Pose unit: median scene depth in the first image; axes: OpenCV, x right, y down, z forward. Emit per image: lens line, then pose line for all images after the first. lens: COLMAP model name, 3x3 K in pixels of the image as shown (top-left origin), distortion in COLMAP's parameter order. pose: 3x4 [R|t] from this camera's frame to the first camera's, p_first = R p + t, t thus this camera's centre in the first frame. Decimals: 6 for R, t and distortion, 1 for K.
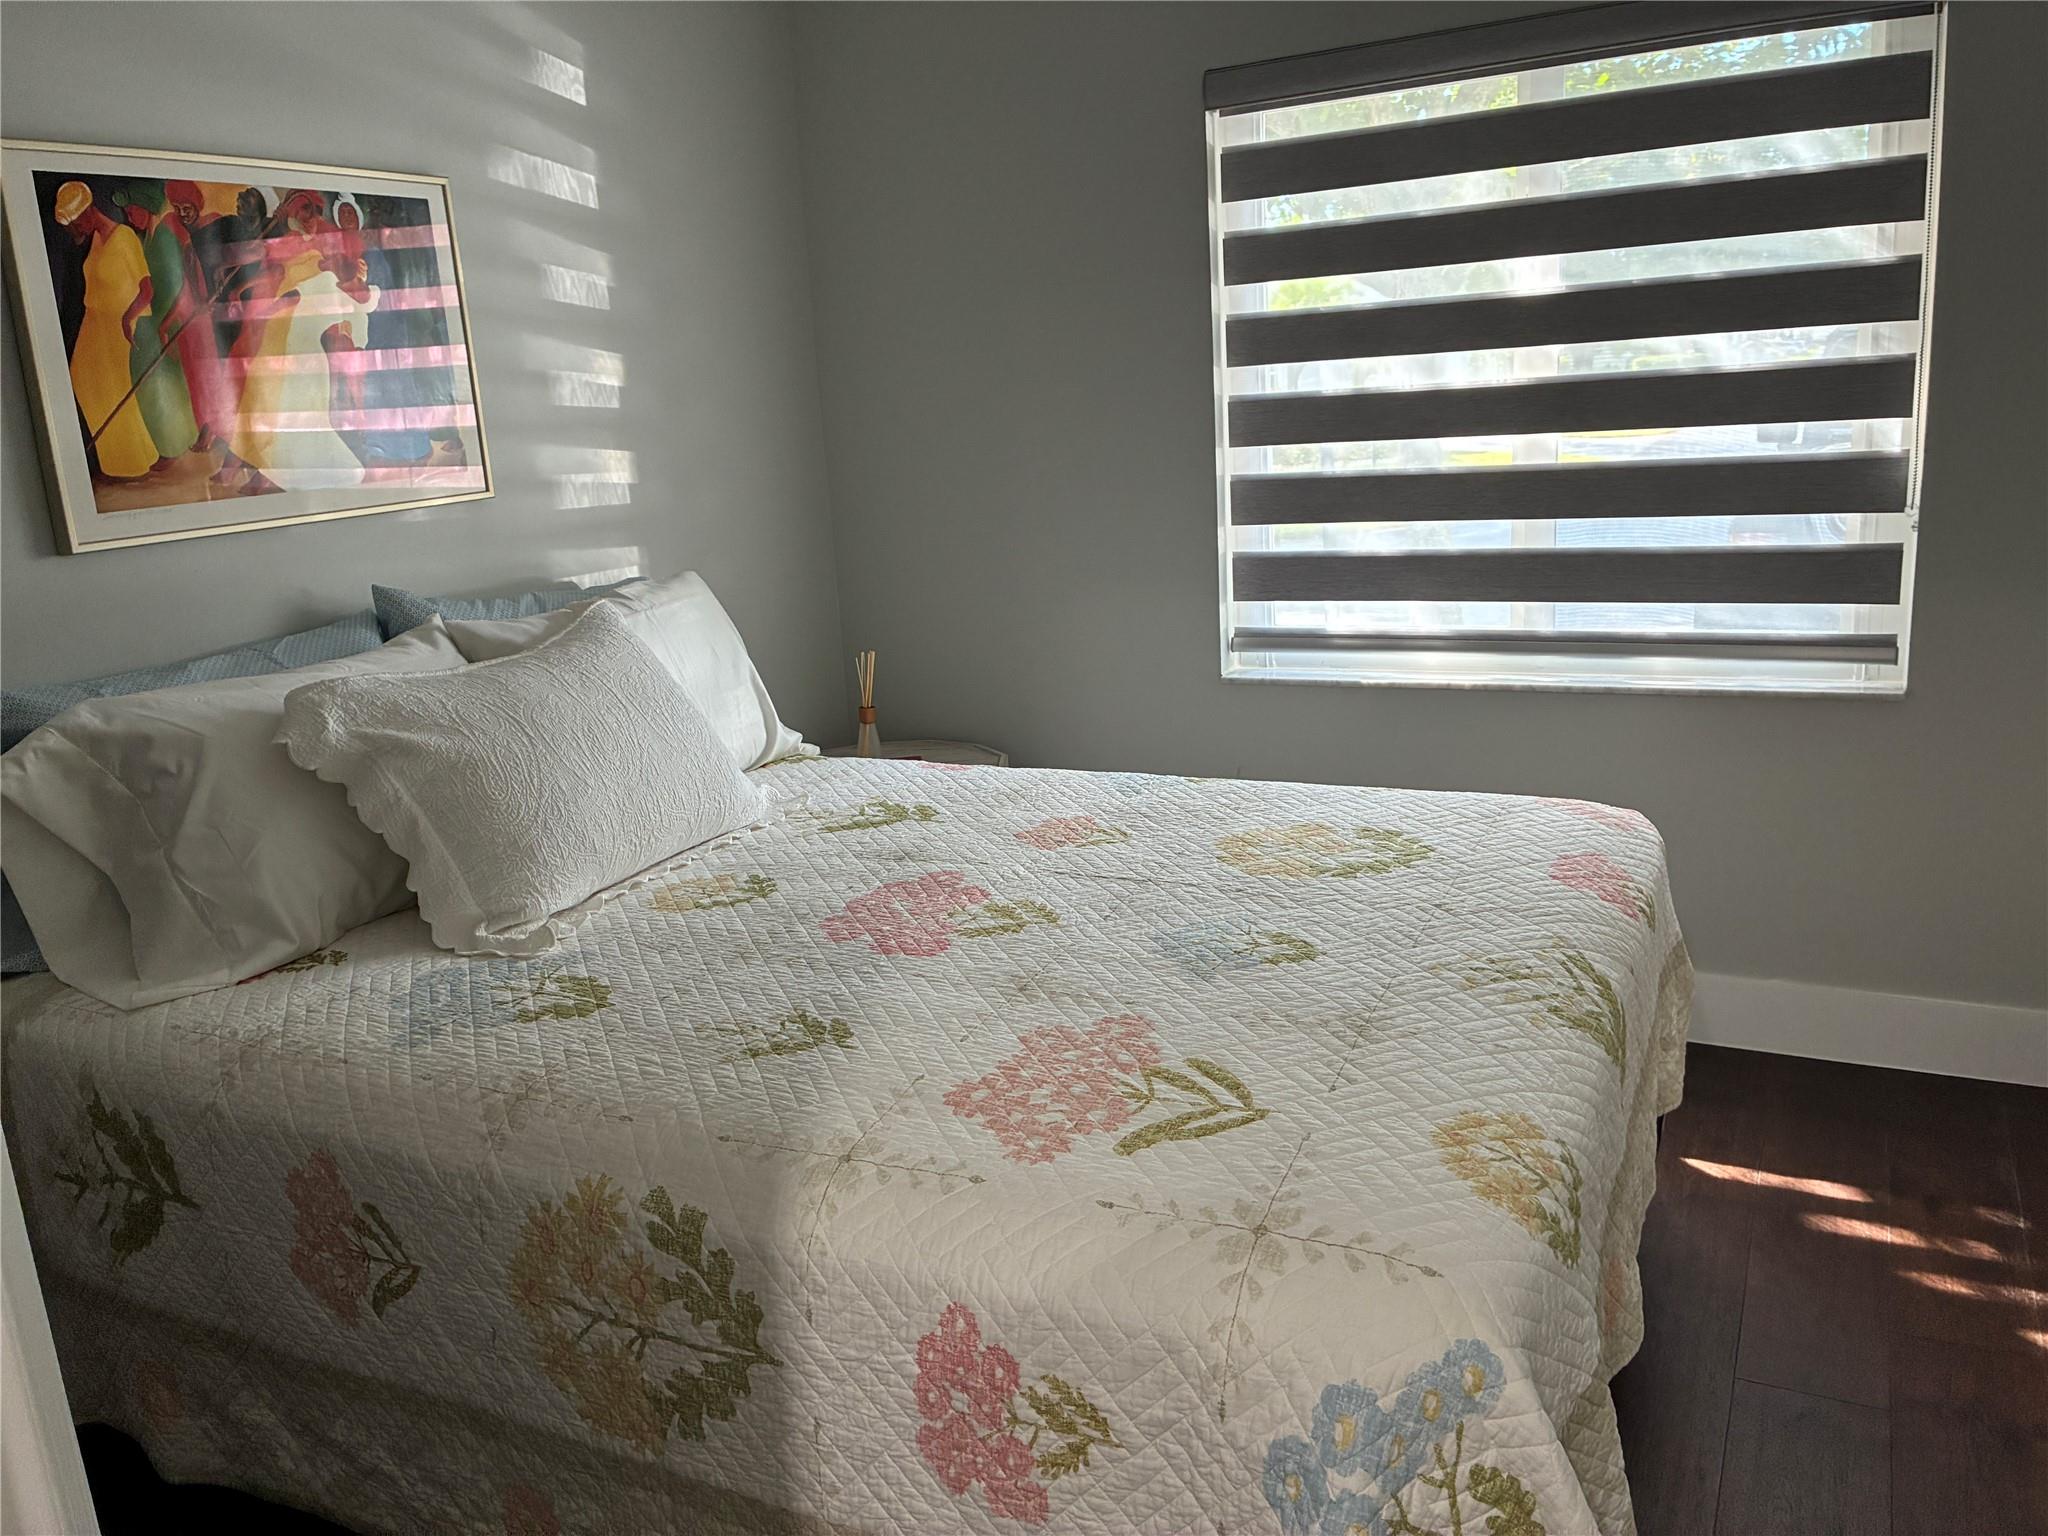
lens RADIAL K [[1560.1, 0, 1030.1], [0, 1560.1, 757.1], [0, 0, 1]] dist [0.046193, -0.057785]
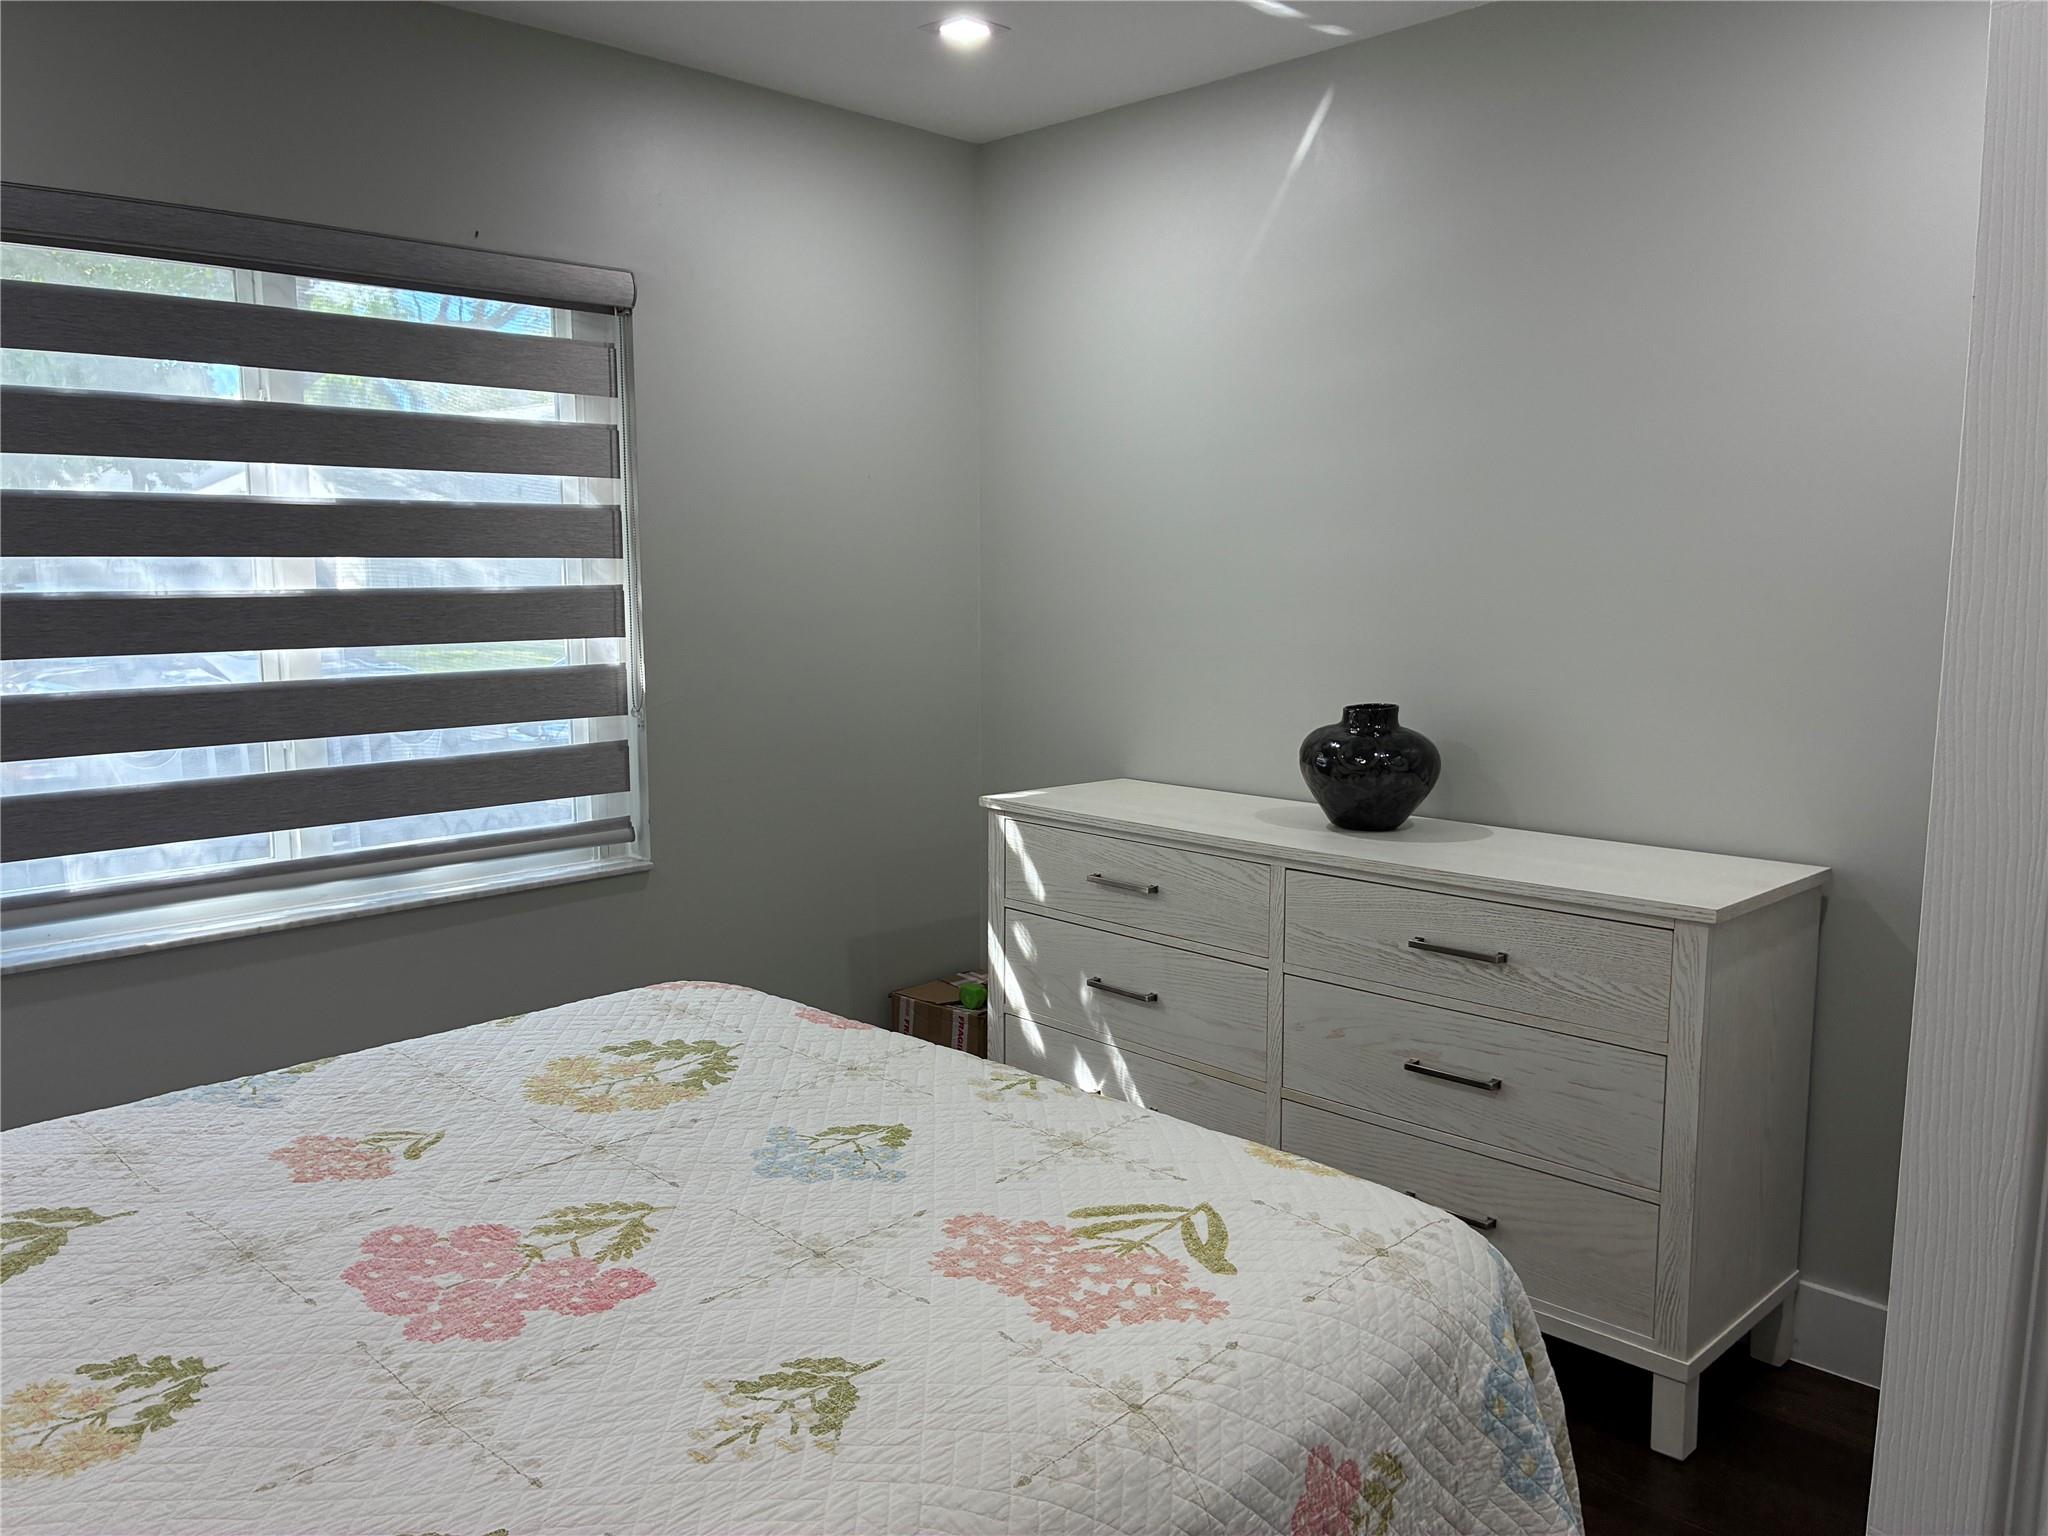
lens RADIAL K [[1560.1, 0, 1034.6], [0, 1560.1, 755.1], [0, 0, 1]] dist [0.046193, -0.057785]
pose [[0.303781, -0.059082, 0.950908, -0.642308], [0.197950, 0.980209, -0.002335, -0.080601], [-0.931951, 0.188942, 0.309464, 0.463921]]
